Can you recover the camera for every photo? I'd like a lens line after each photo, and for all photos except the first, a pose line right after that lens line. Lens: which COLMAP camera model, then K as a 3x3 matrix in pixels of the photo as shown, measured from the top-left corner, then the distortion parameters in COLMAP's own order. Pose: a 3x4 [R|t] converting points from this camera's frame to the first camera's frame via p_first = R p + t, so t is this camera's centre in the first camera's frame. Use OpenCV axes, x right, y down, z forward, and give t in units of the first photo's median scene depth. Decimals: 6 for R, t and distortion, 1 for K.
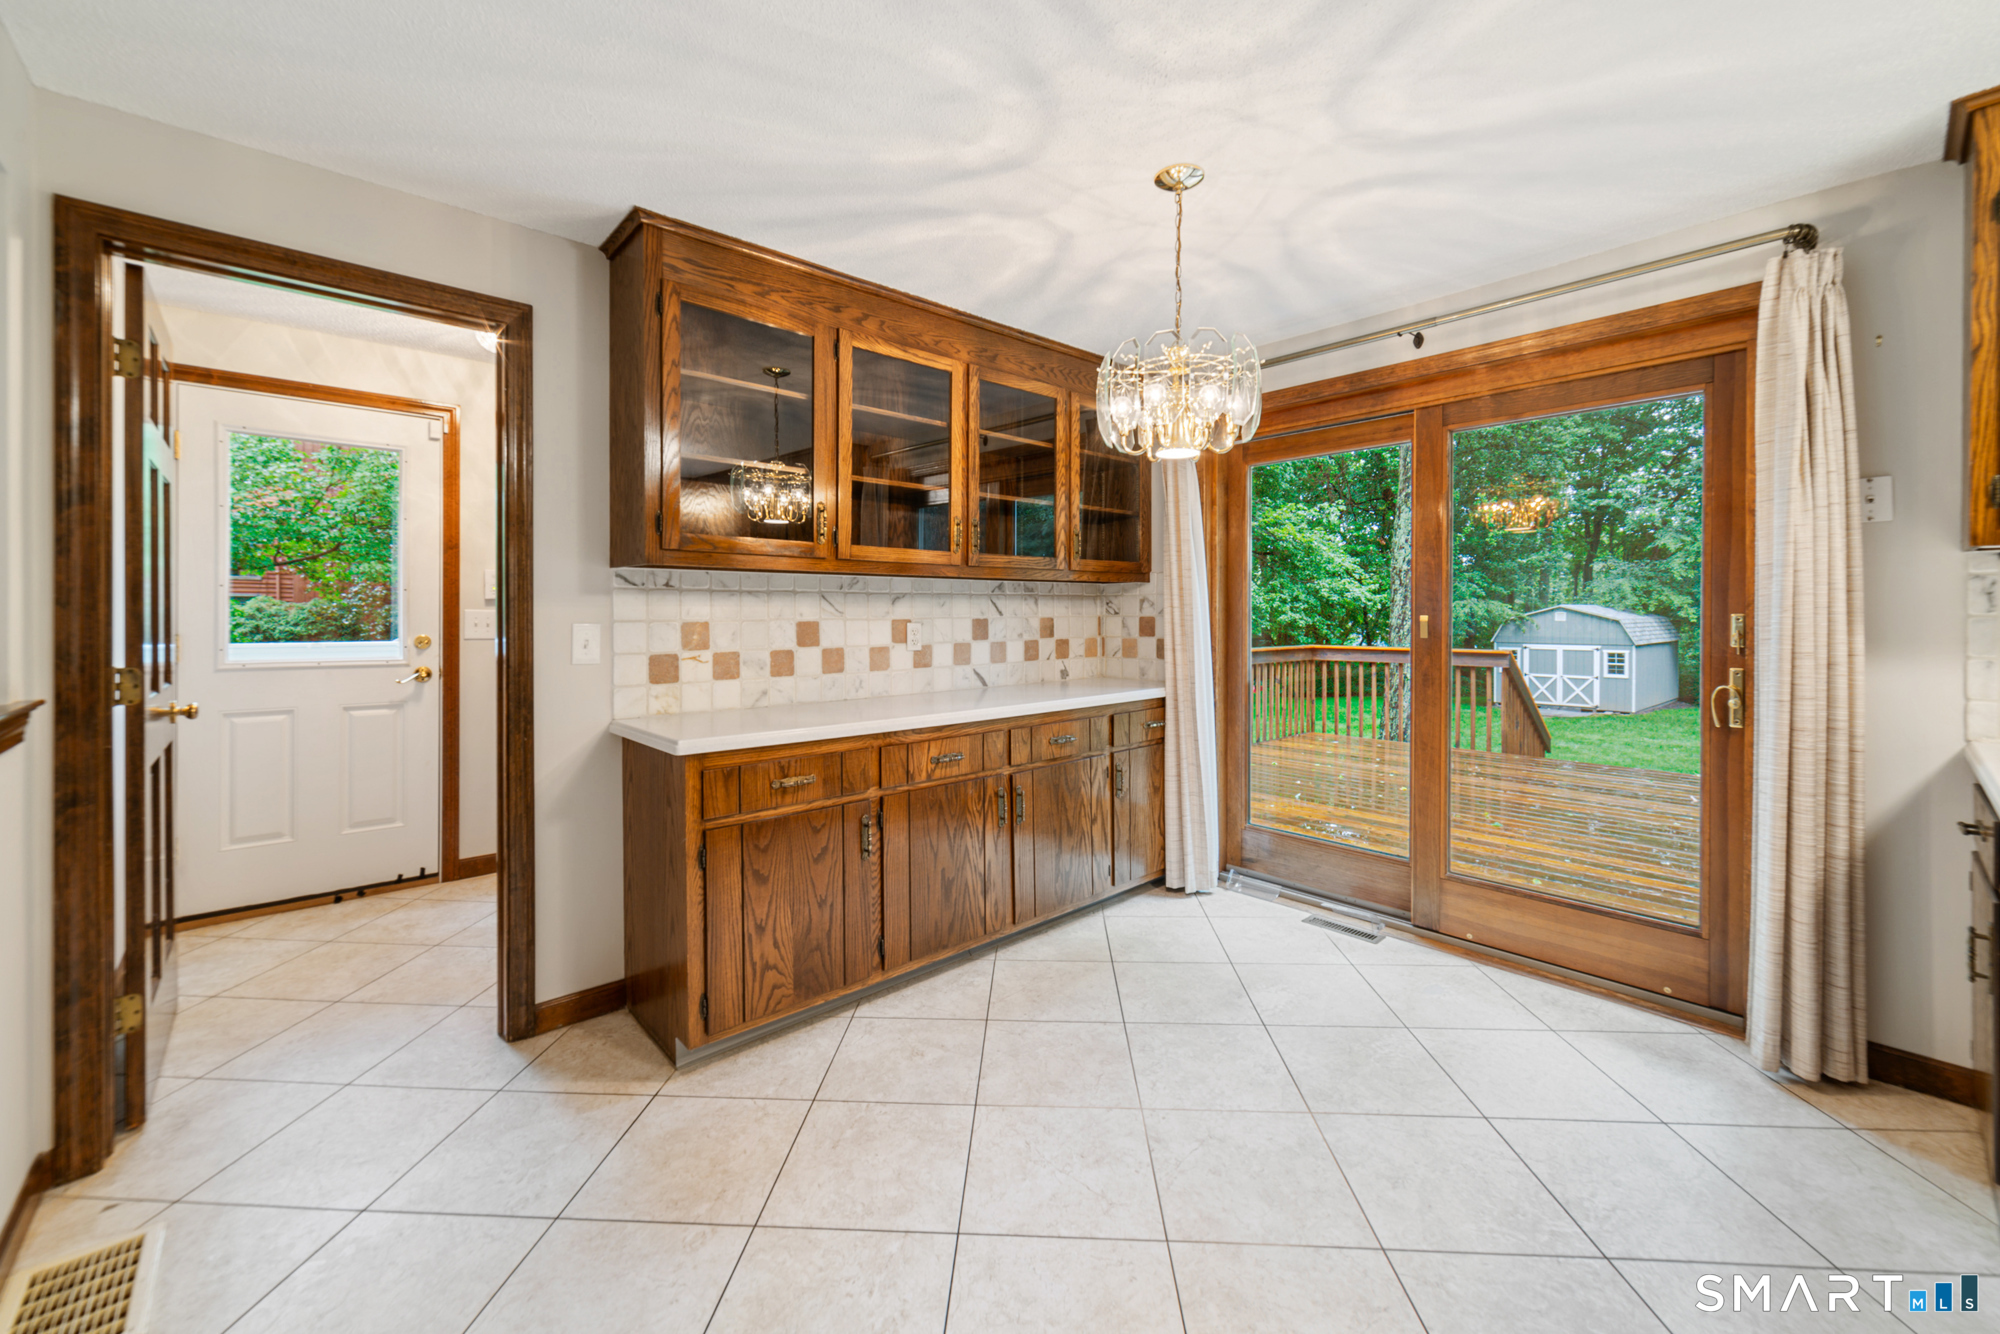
lens RADIAL K [[795.5, 0, 1004.1], [0, 795.5, 619.1], [0, 0, 1]] dist [-0.000700, 0.000532]
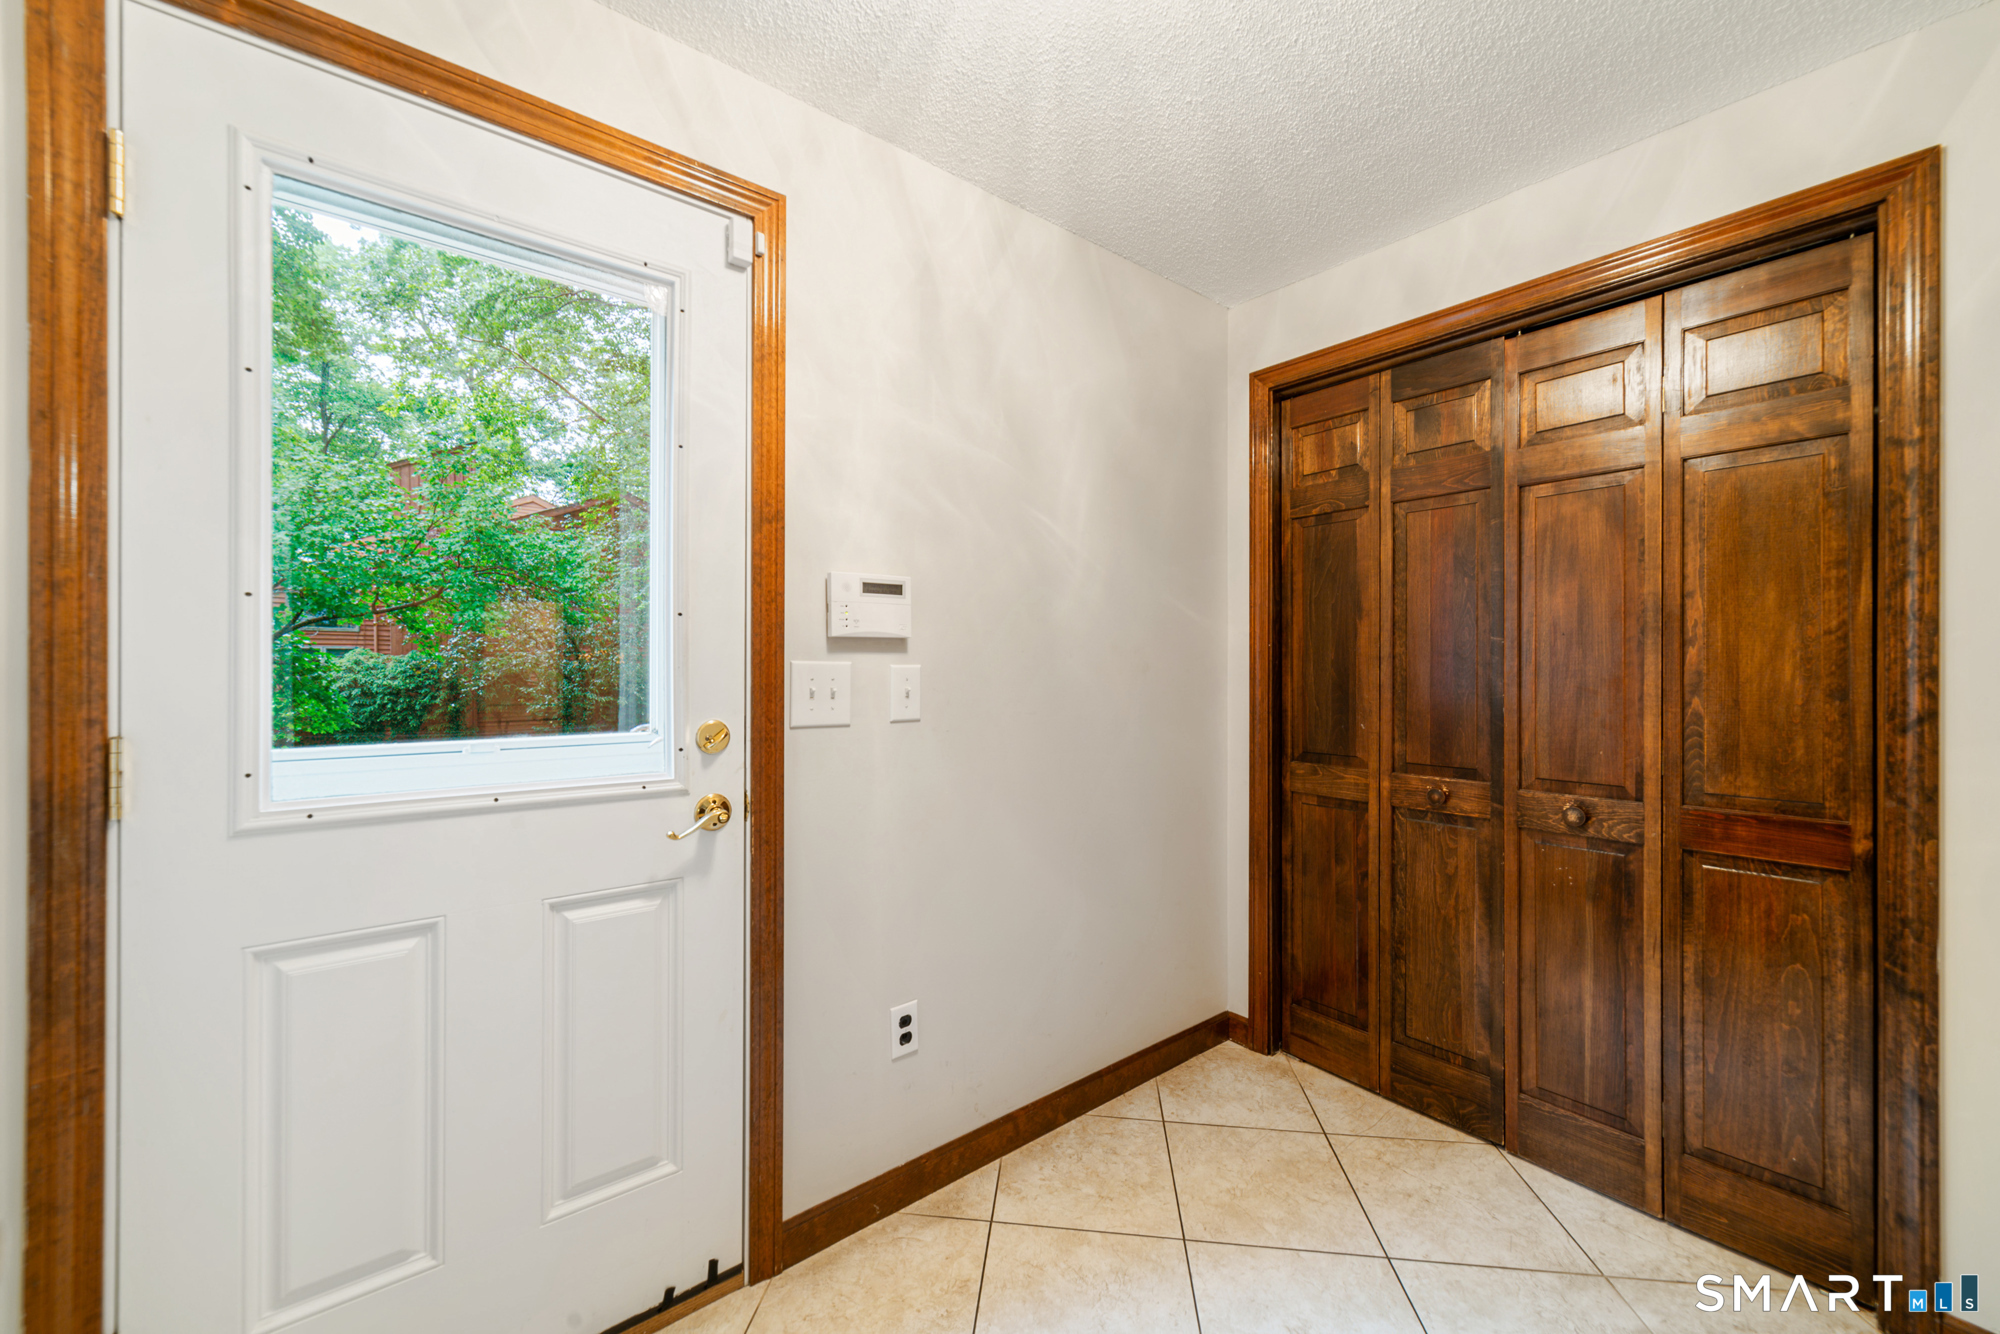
lens RADIAL K [[767.3, 0, 1000.0], [0, 767.3, 667.0], [0, 0, 1]] dist [-0.000291, -0.000005]
pose [[0.998451, -0.002752, -0.055578, -0.707352], [0.002558, 0.999990, -0.003556, -0.008284], [0.055587, 0.003408, 0.998448, 0.759873]]
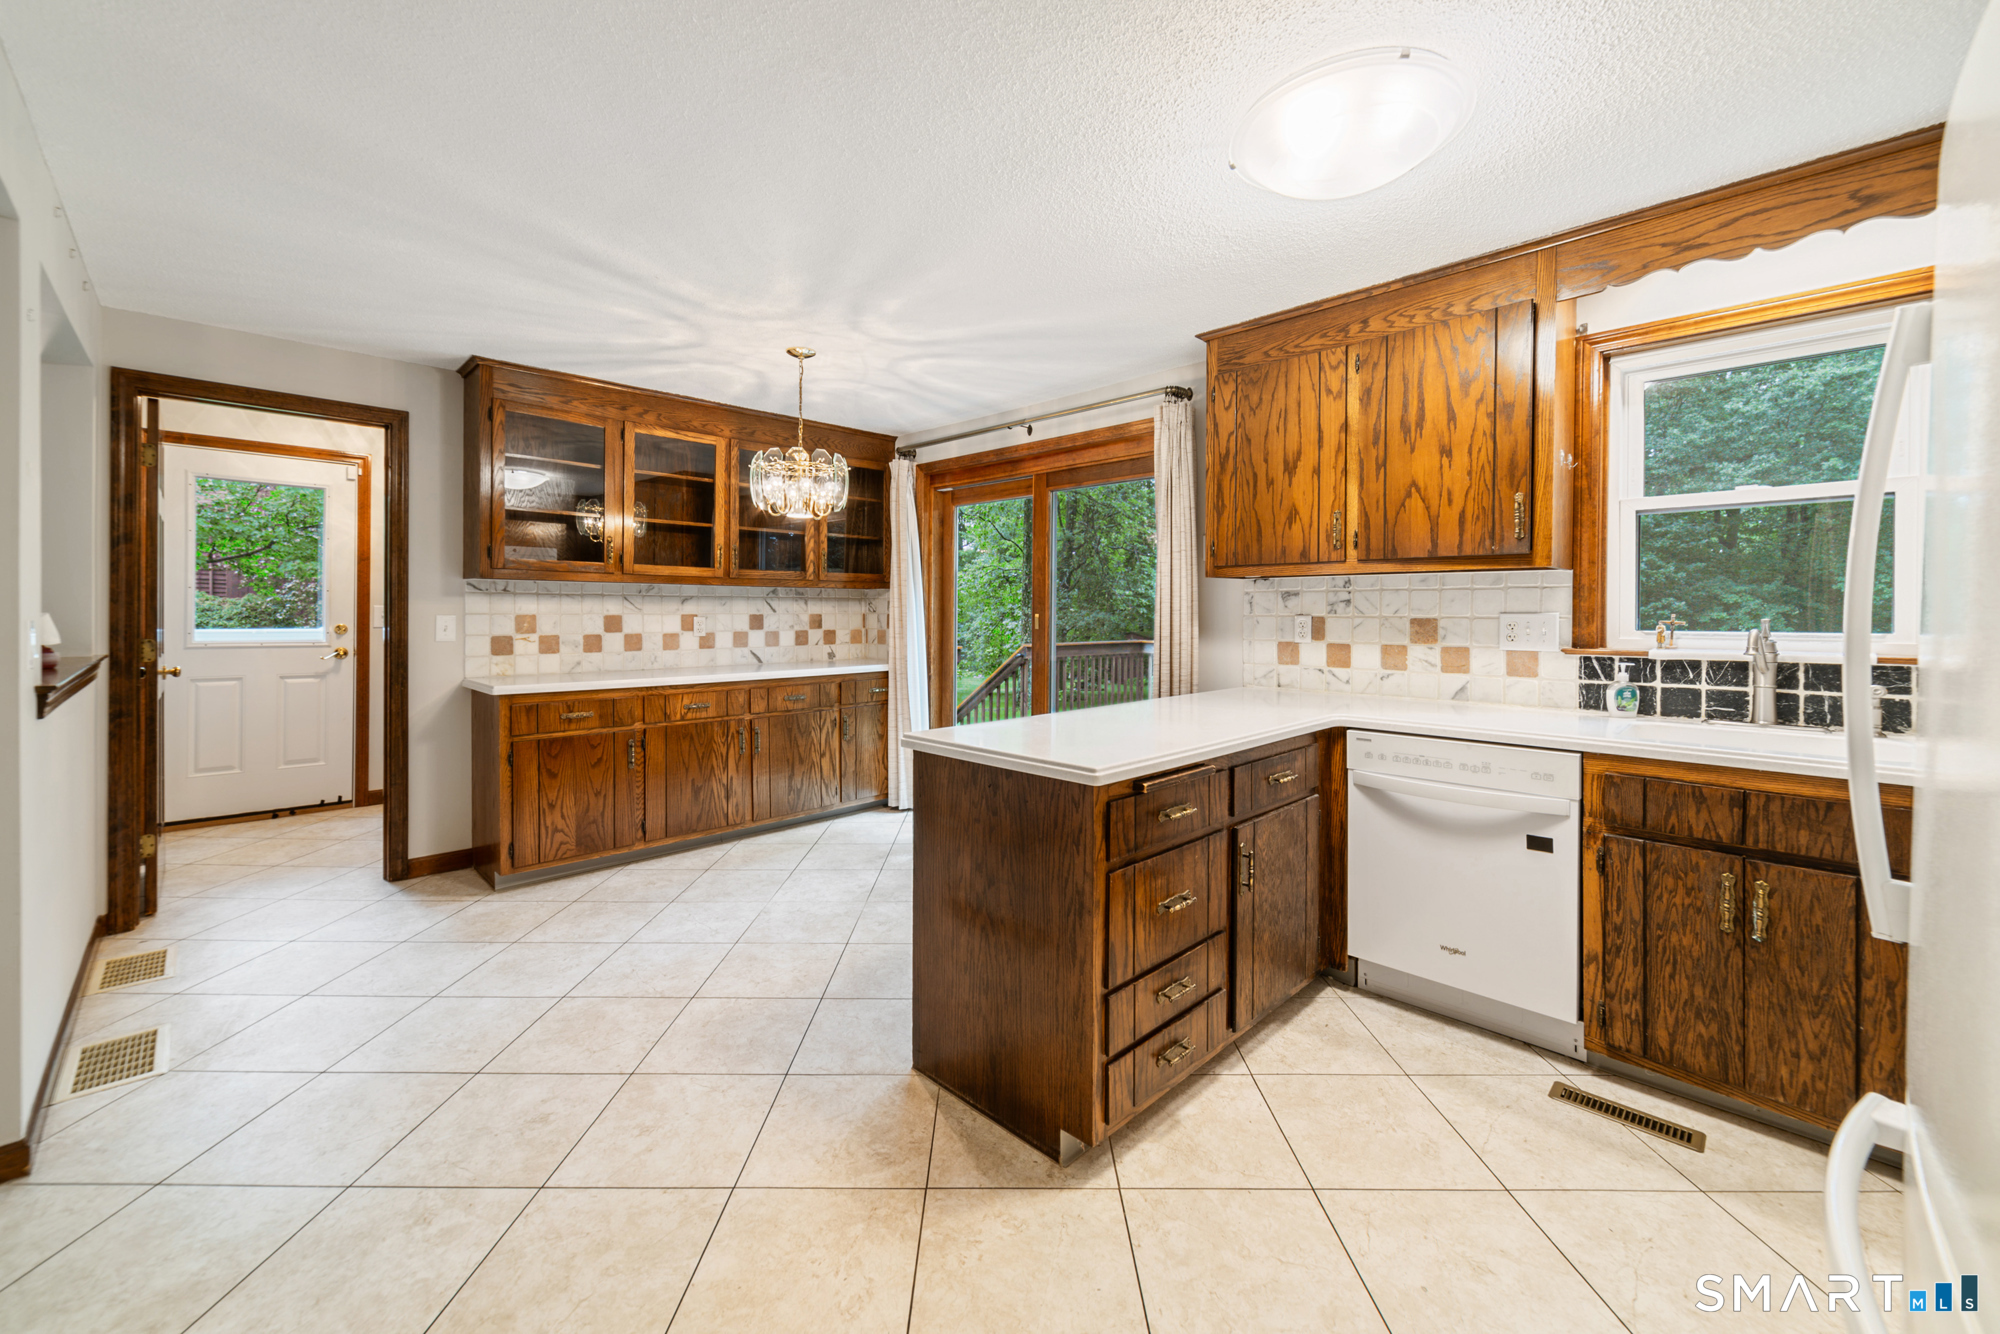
lens RADIAL K [[795.5, 0, 1004.1], [0, 795.5, 619.1], [0, 0, 1]] dist [-0.000700, 0.000532]
pose [[0.998799, 0.006533, 0.048566, 0.420865], [-0.006614, 0.999977, 0.001497, 0.003310], [-0.048556, -0.001816, 0.998819, -0.518212]]
